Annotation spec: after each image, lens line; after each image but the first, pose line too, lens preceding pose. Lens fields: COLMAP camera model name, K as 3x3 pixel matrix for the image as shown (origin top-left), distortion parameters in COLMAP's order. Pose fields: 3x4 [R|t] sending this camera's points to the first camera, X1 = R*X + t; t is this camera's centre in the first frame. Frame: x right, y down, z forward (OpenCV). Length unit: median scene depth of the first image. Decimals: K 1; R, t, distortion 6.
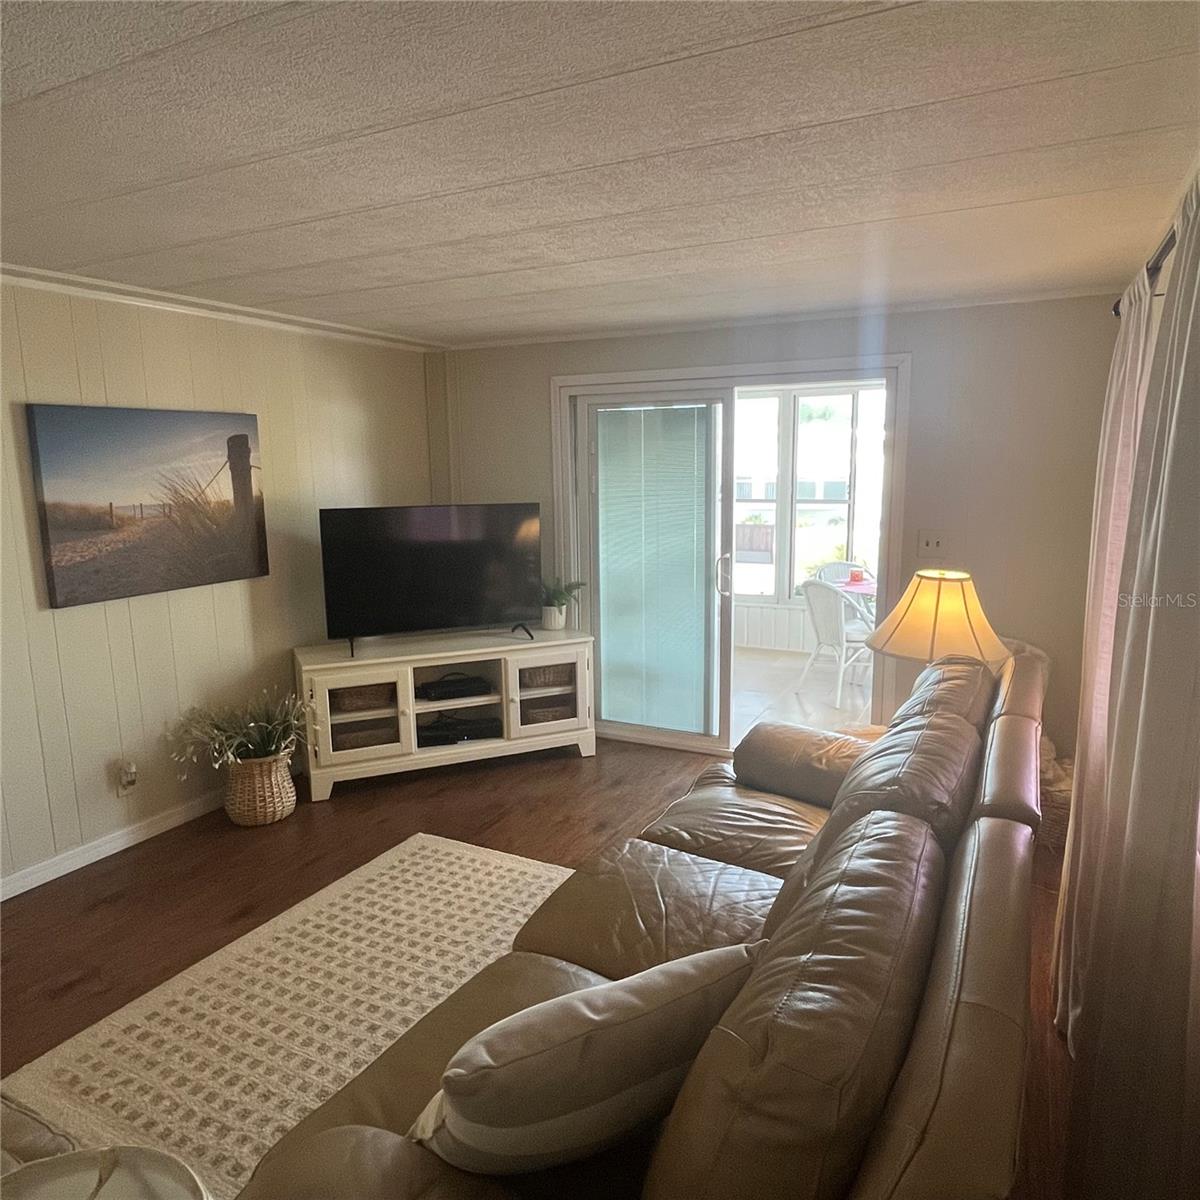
lens RADIAL K [[849.7, 0, 604.0], [0, 849.7, 603.3], [0, 0, 1]] dist [0.002385, 0.000141]
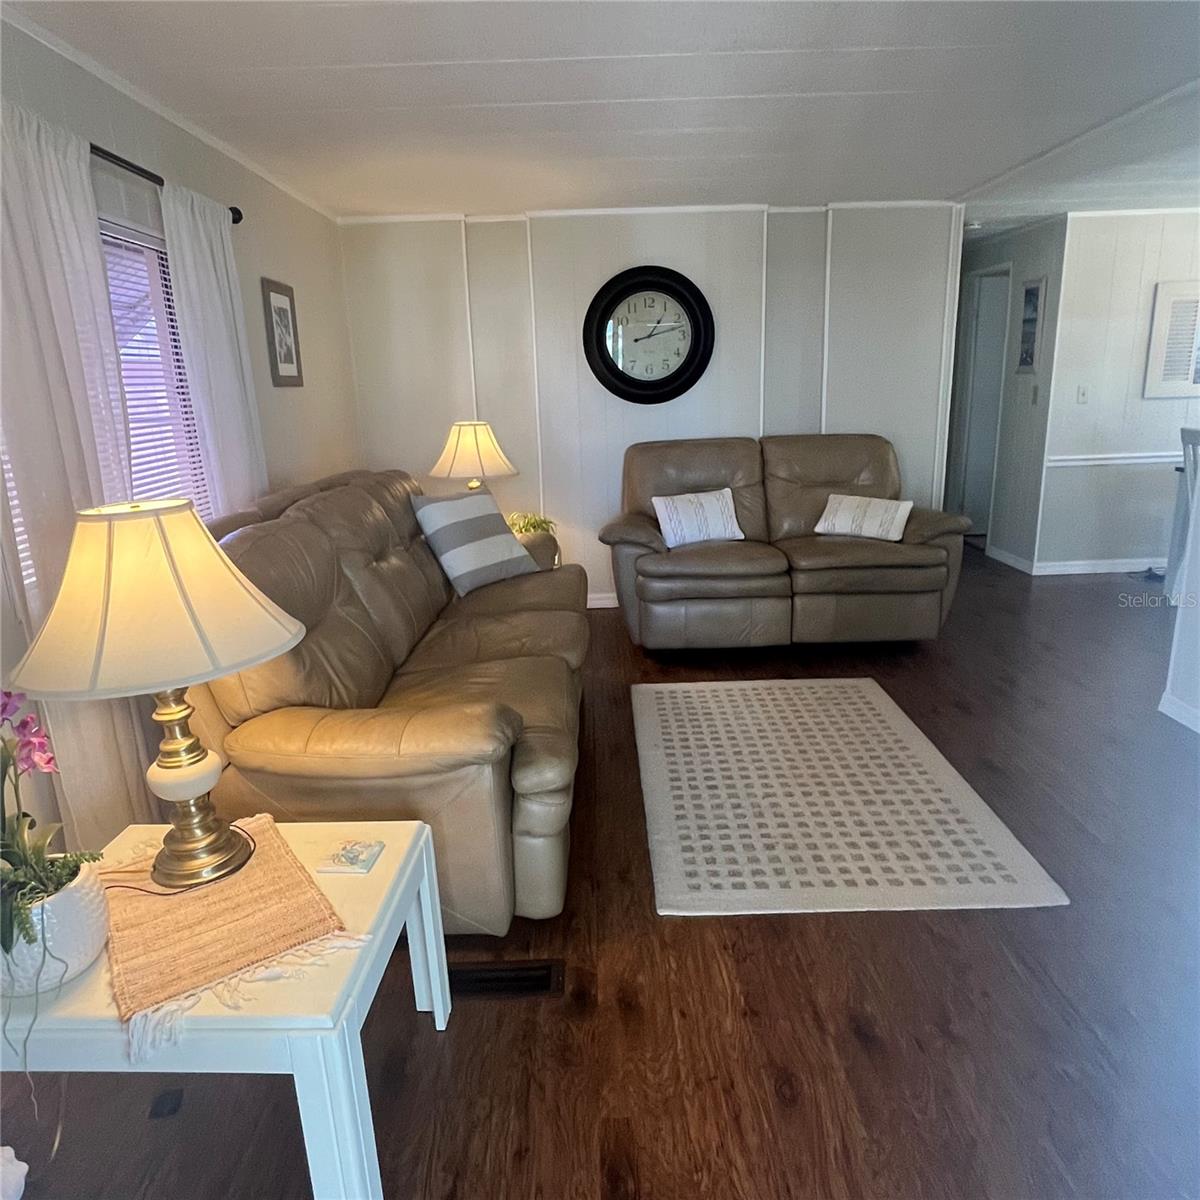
lens RADIAL K [[849.7, 0, 594.7], [0, 849.7, 601.6], [0, 0, 1]] dist [0.002385, 0.000141]
pose [[-0.888625, 0.158211, -0.430483, 0.263512], [-0.032437, 0.914586, 0.403087, -0.133864], [0.457486, 0.372157, -0.807592, 1.064871]]
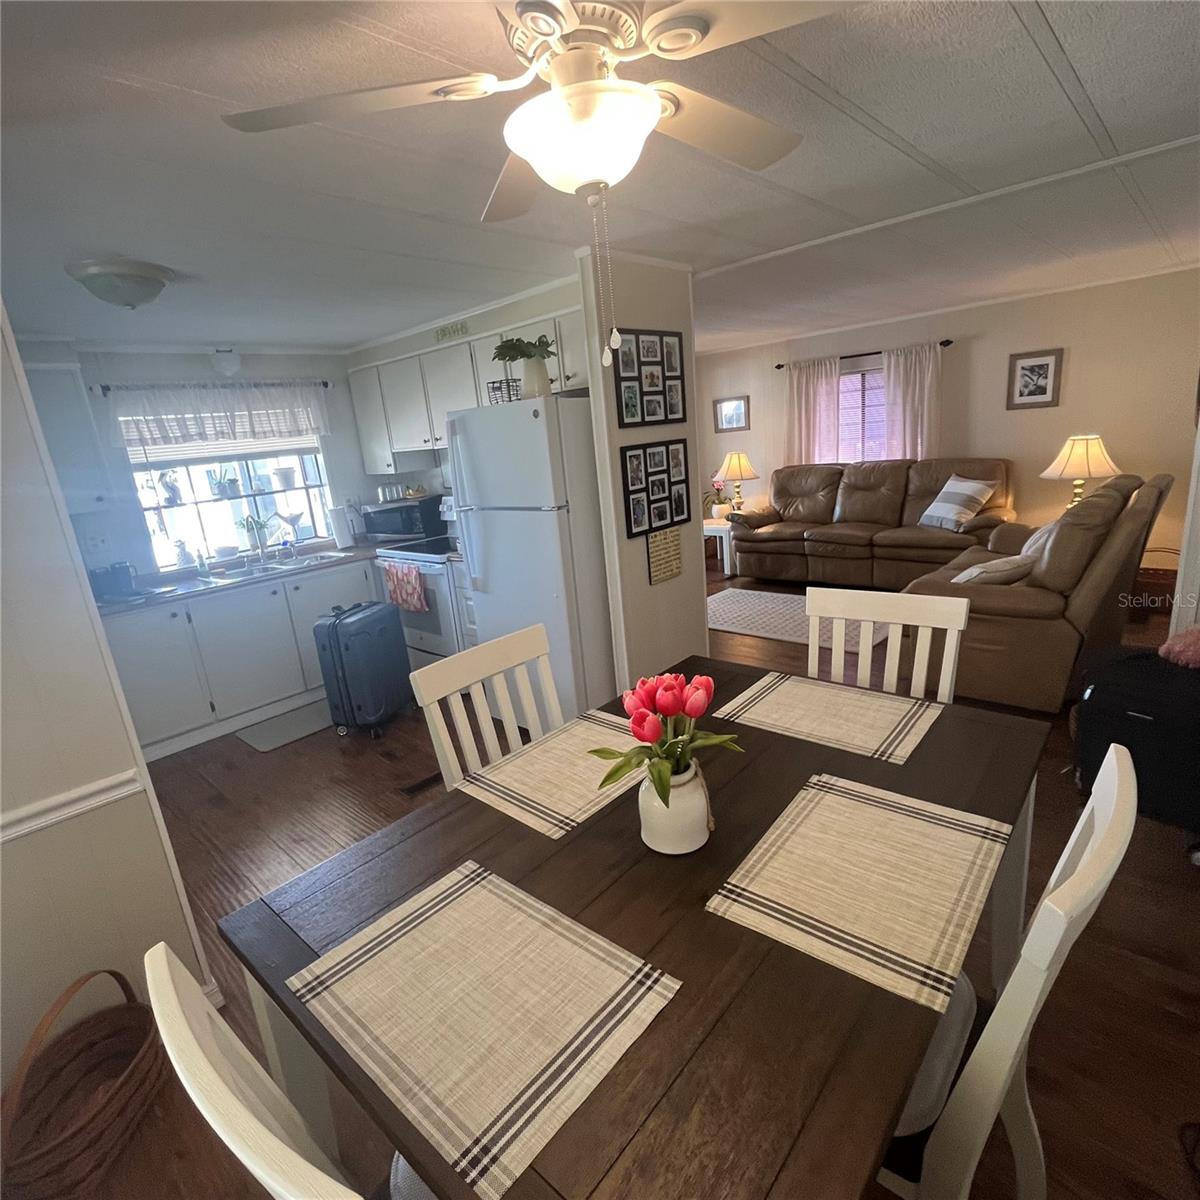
lens RADIAL K [[644.1, 0, 601.0], [0, 644.1, 607.2], [0, 0, 1]] dist [-0.005396, 0.002887]
pose [[0.270953, -0.266402, 0.924994, -1.325370], [0.245844, 0.948224, 0.201078, -0.060047], [-0.930669, 0.172922, 0.322418, 0.552937]]
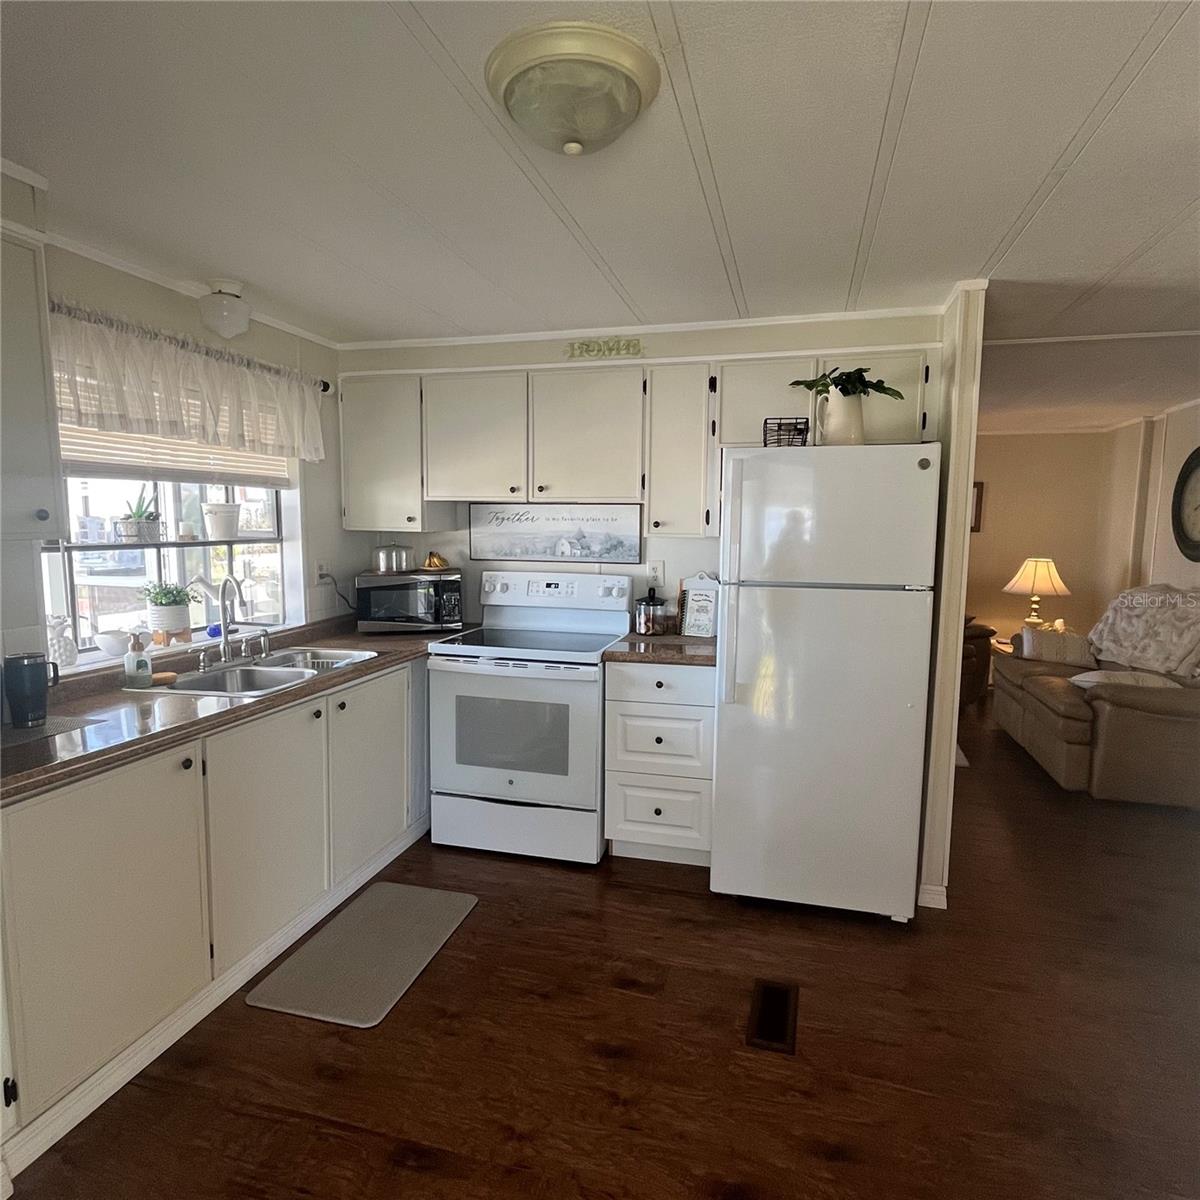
lens RADIAL K [[713.2, 0, 596.6], [0, 713.2, 604.1], [0, 0, 1]] dist [0.000547, -0.000064]
pose [[-0.204118, -0.096878, 0.974141, -1.186960], [0.155062, 0.979329, 0.129885, -0.134021], [-0.966588, 0.177564, -0.184877, 1.149836]]
